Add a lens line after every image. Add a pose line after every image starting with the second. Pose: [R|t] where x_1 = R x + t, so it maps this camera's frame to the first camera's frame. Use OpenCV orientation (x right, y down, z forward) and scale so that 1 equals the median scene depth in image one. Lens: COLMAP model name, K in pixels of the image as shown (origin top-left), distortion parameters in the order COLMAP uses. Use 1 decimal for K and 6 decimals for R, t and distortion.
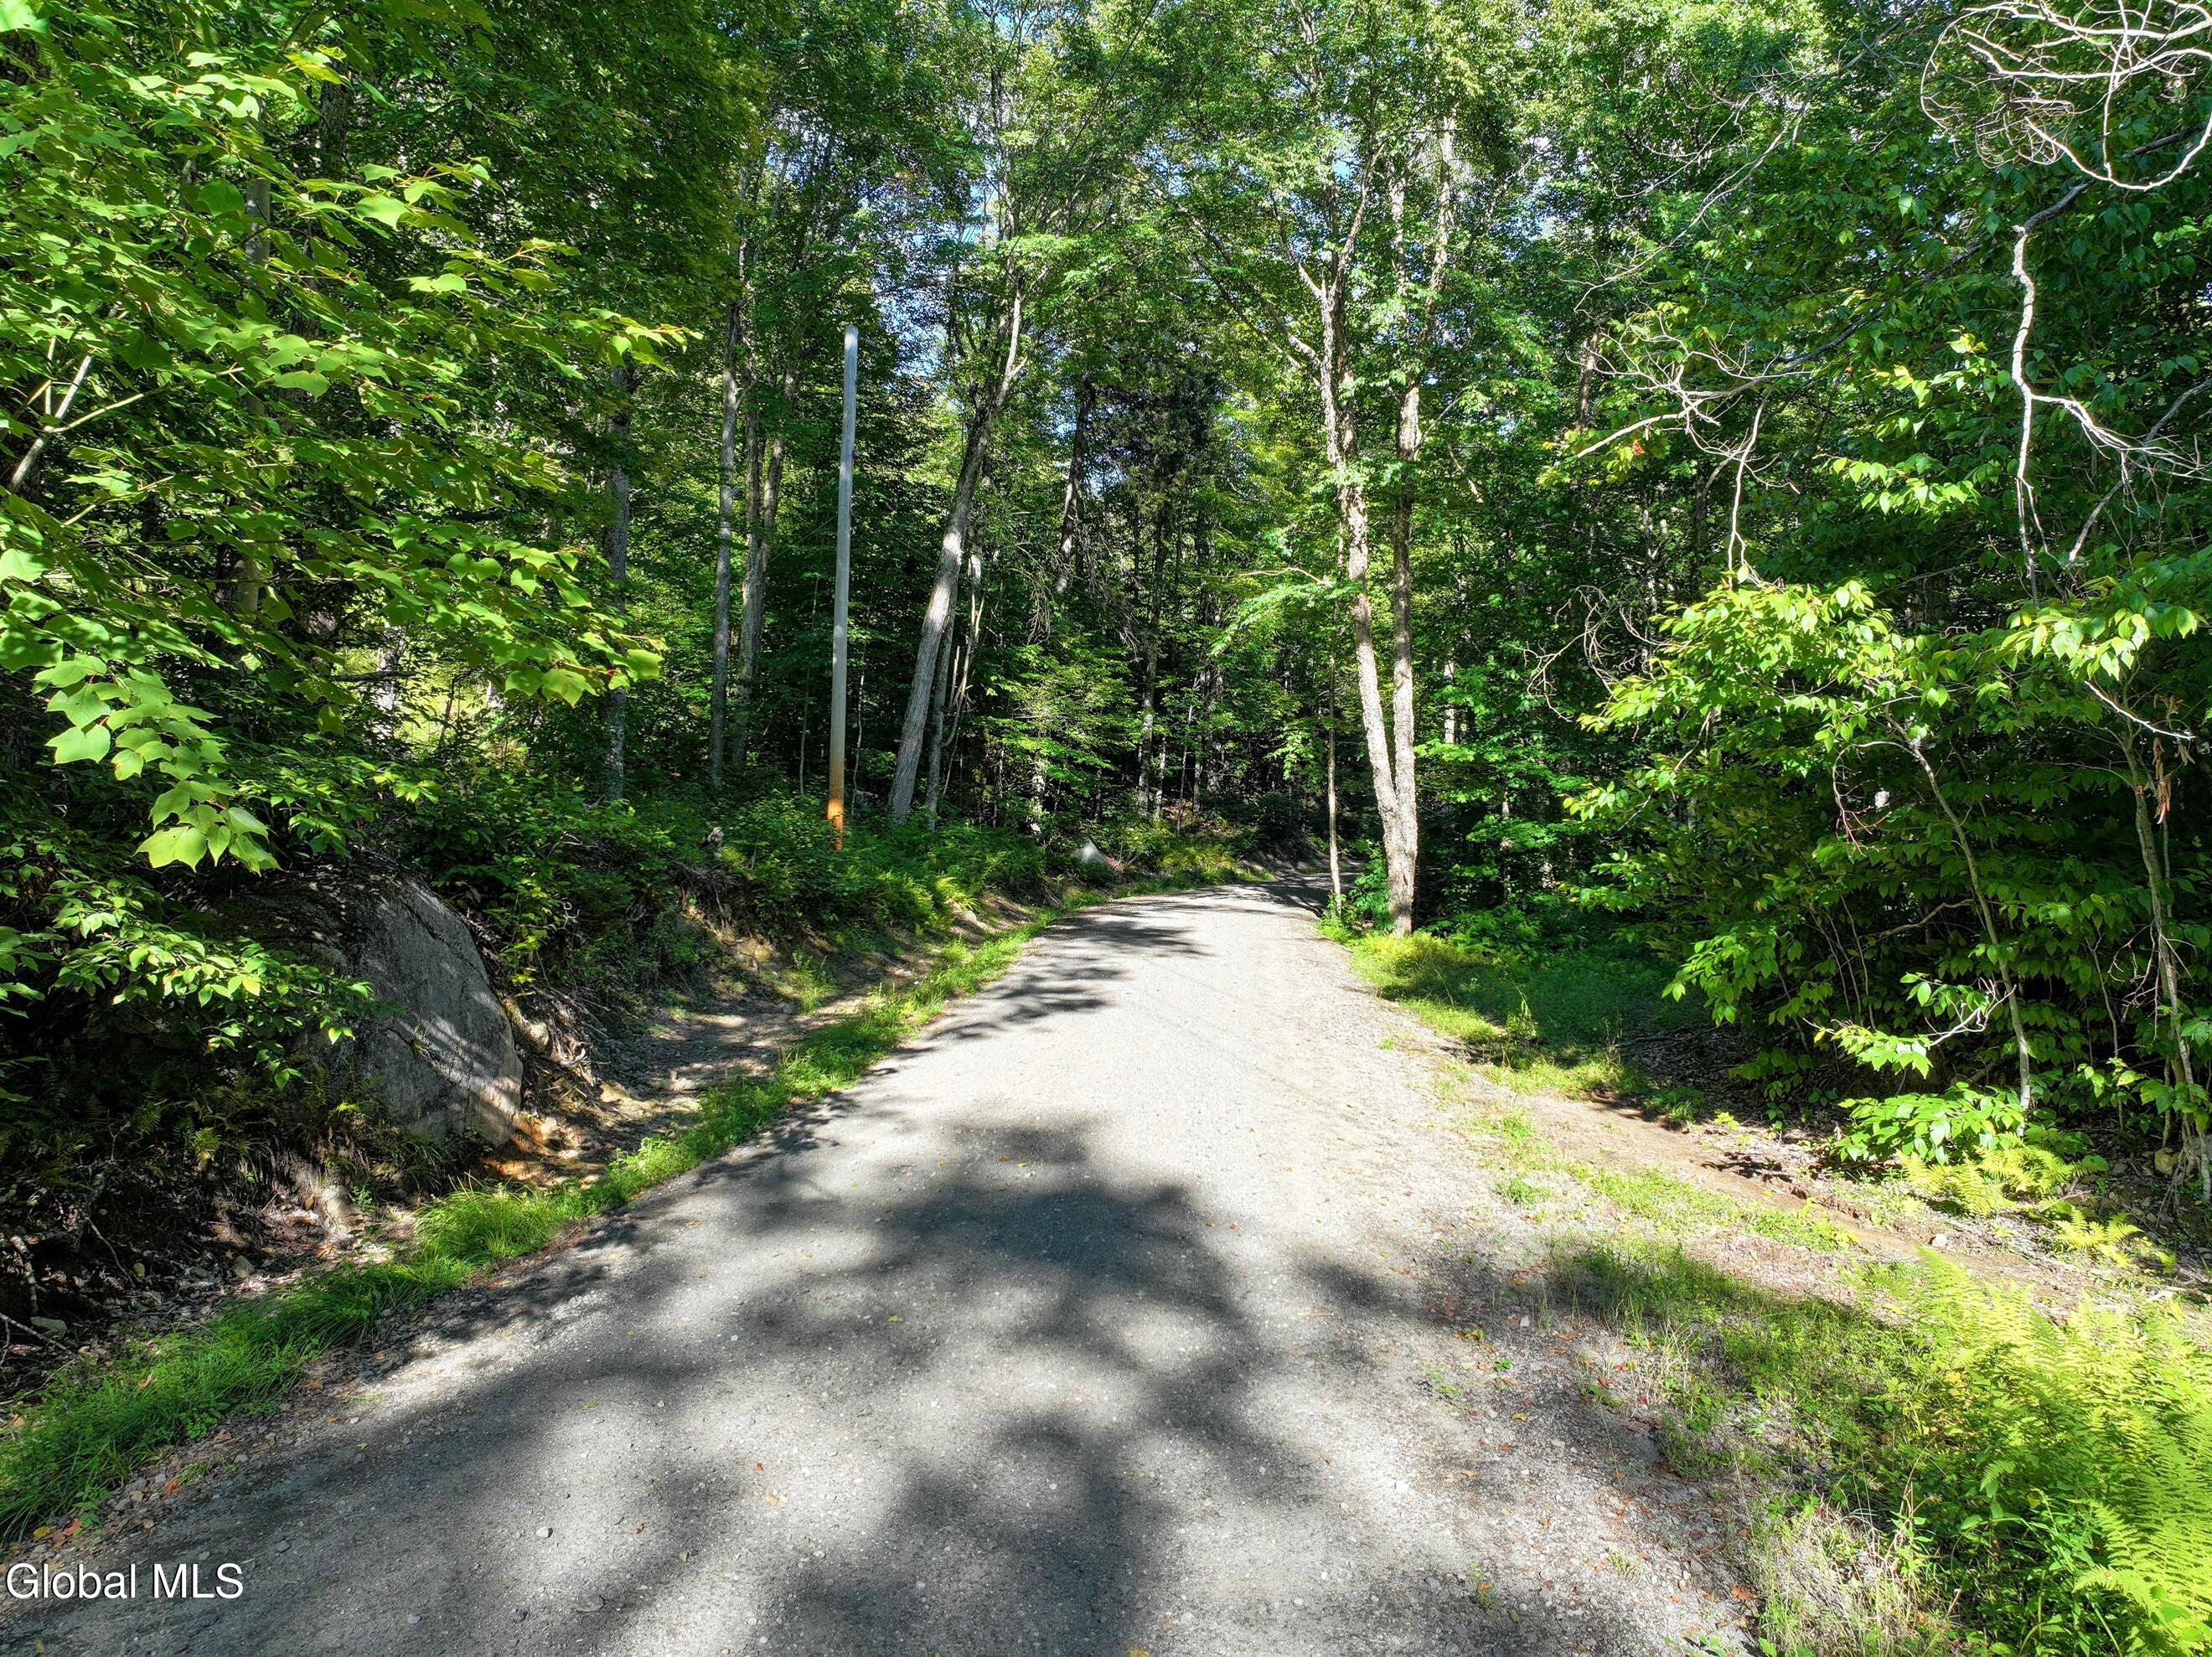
lens RADIAL K [[1552.3, 0, 1113.0], [0, 1552.3, 870.5], [0, 0, 1]] dist [-0.005562, 0.022027]
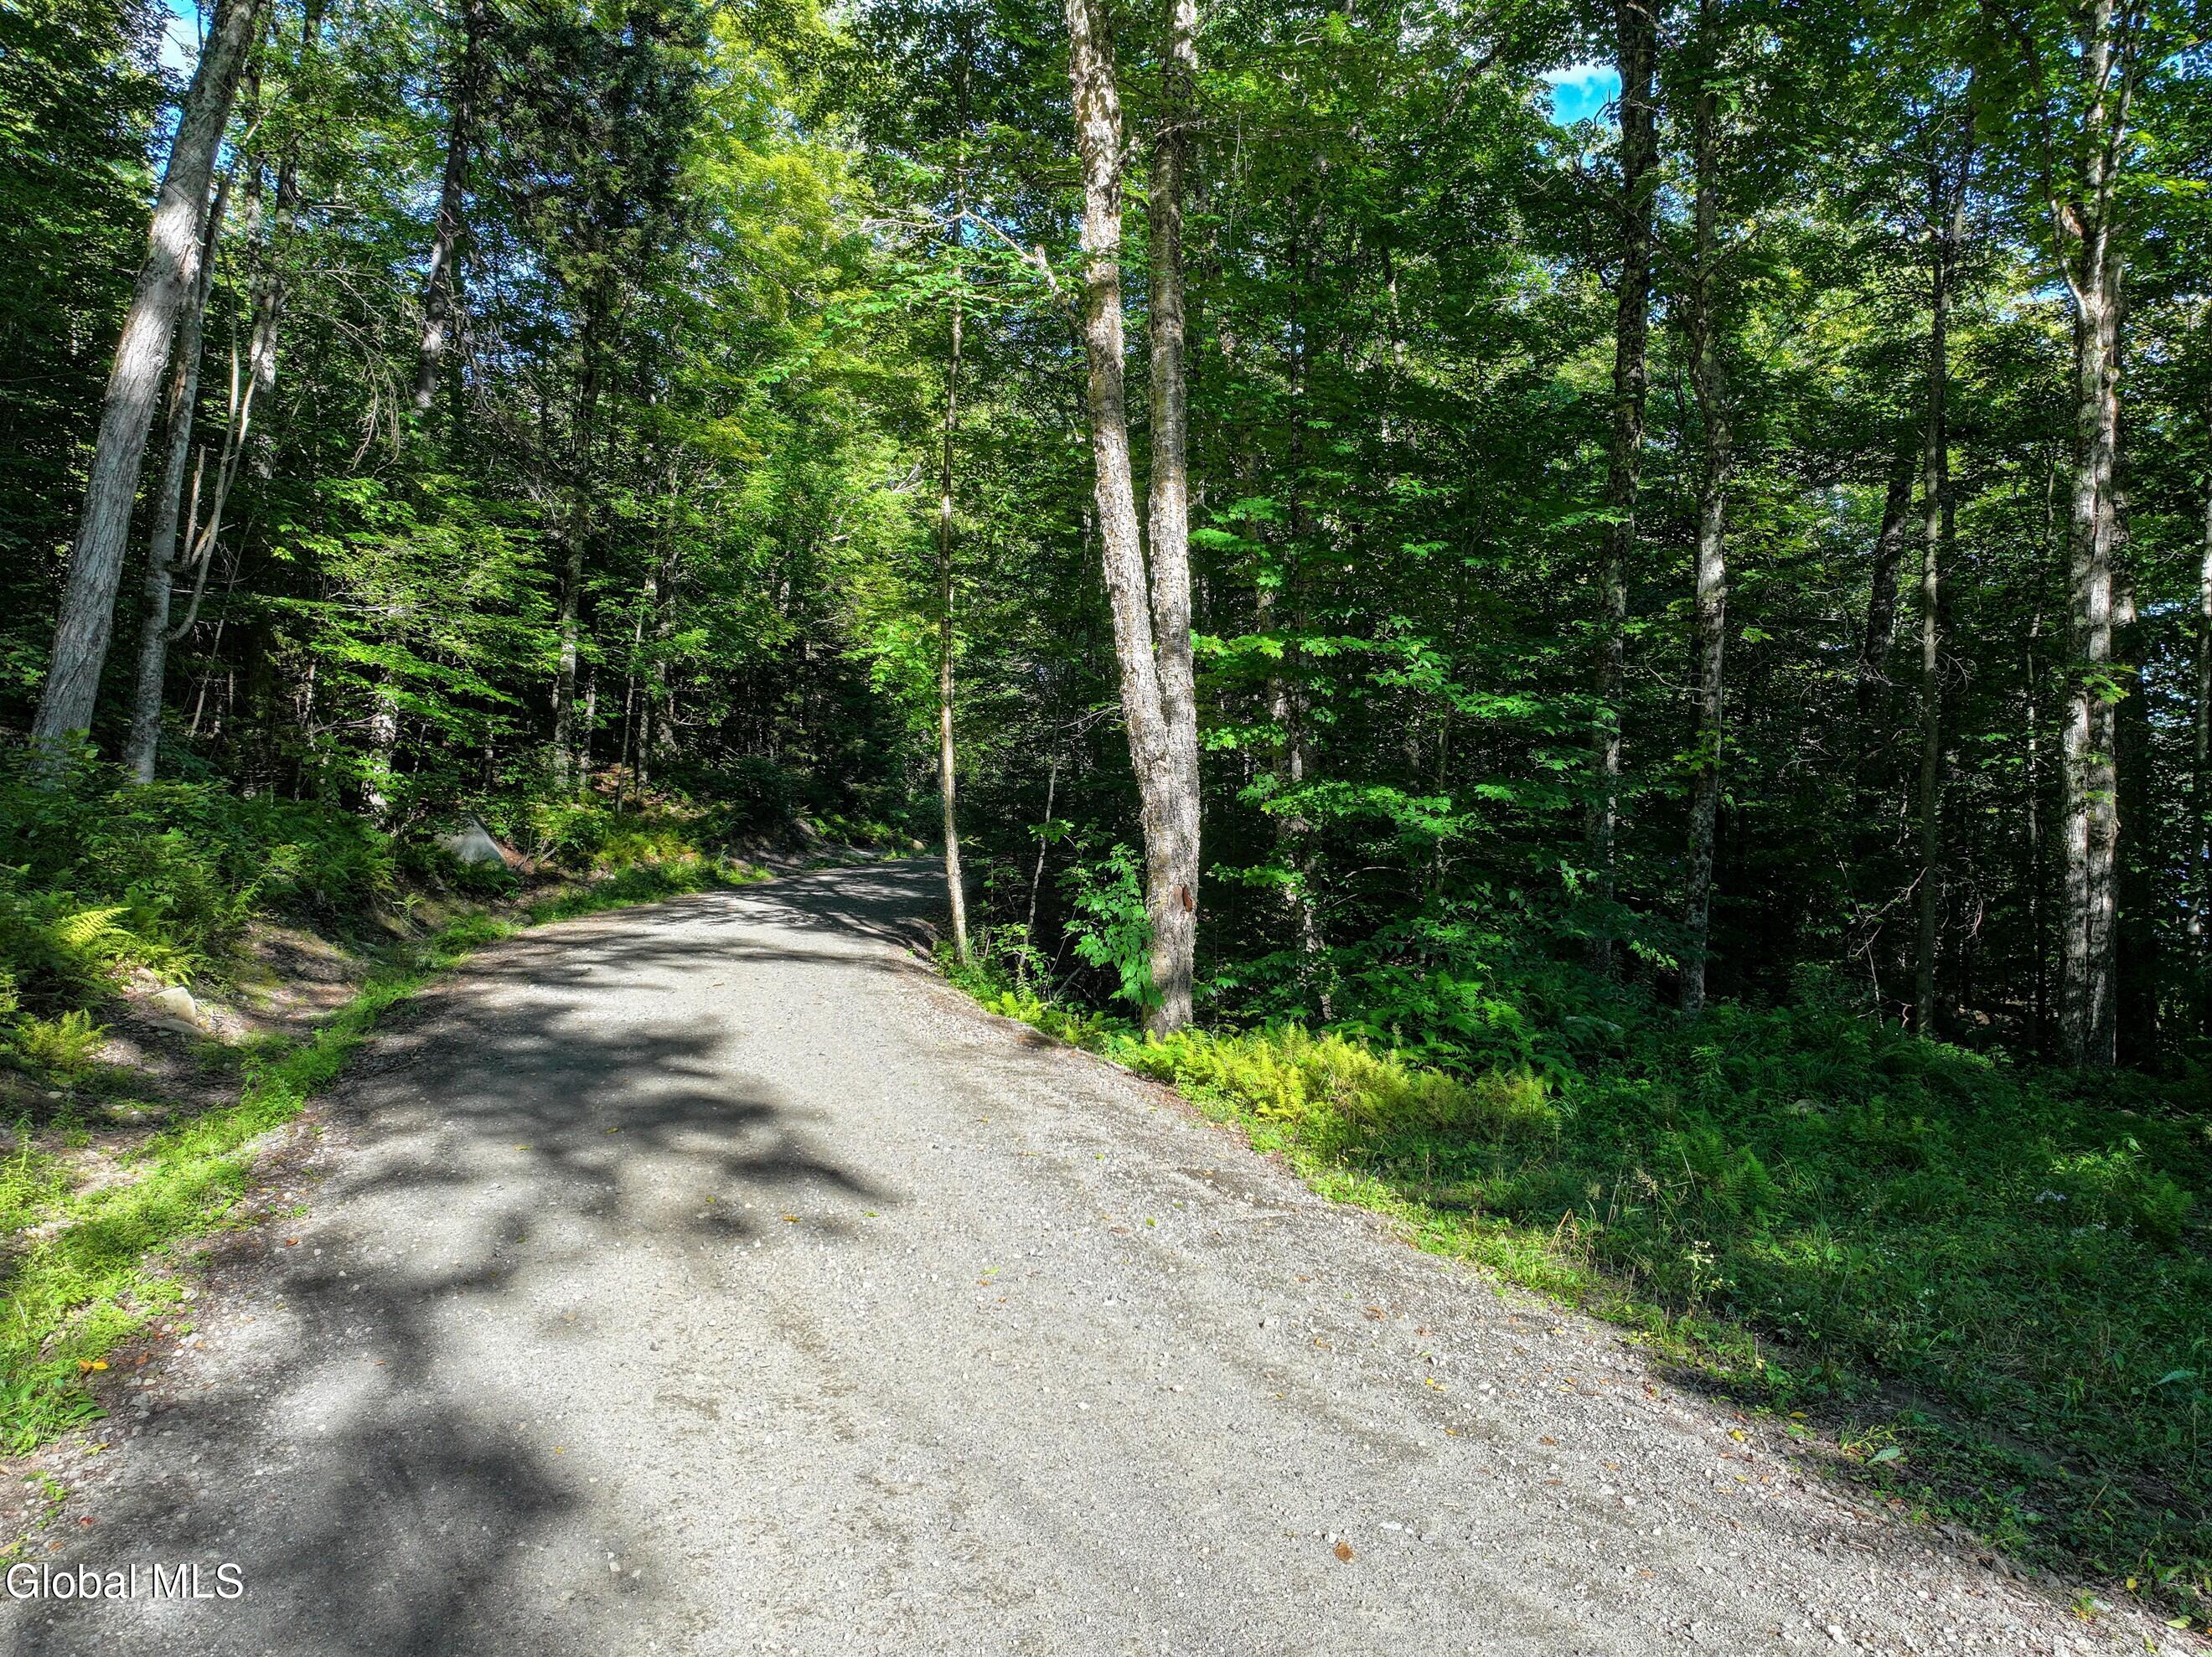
lens RADIAL K [[1552.3, 0, 1113.0], [0, 1552.3, 870.5], [0, 0, 1]] dist [-0.005562, 0.022027]
pose [[0.929709, -0.007921, 0.368209, -0.007207], [0.004941, 0.999947, 0.009036, -0.004851], [-0.368261, -0.006582, 0.929699, 0.348977]]
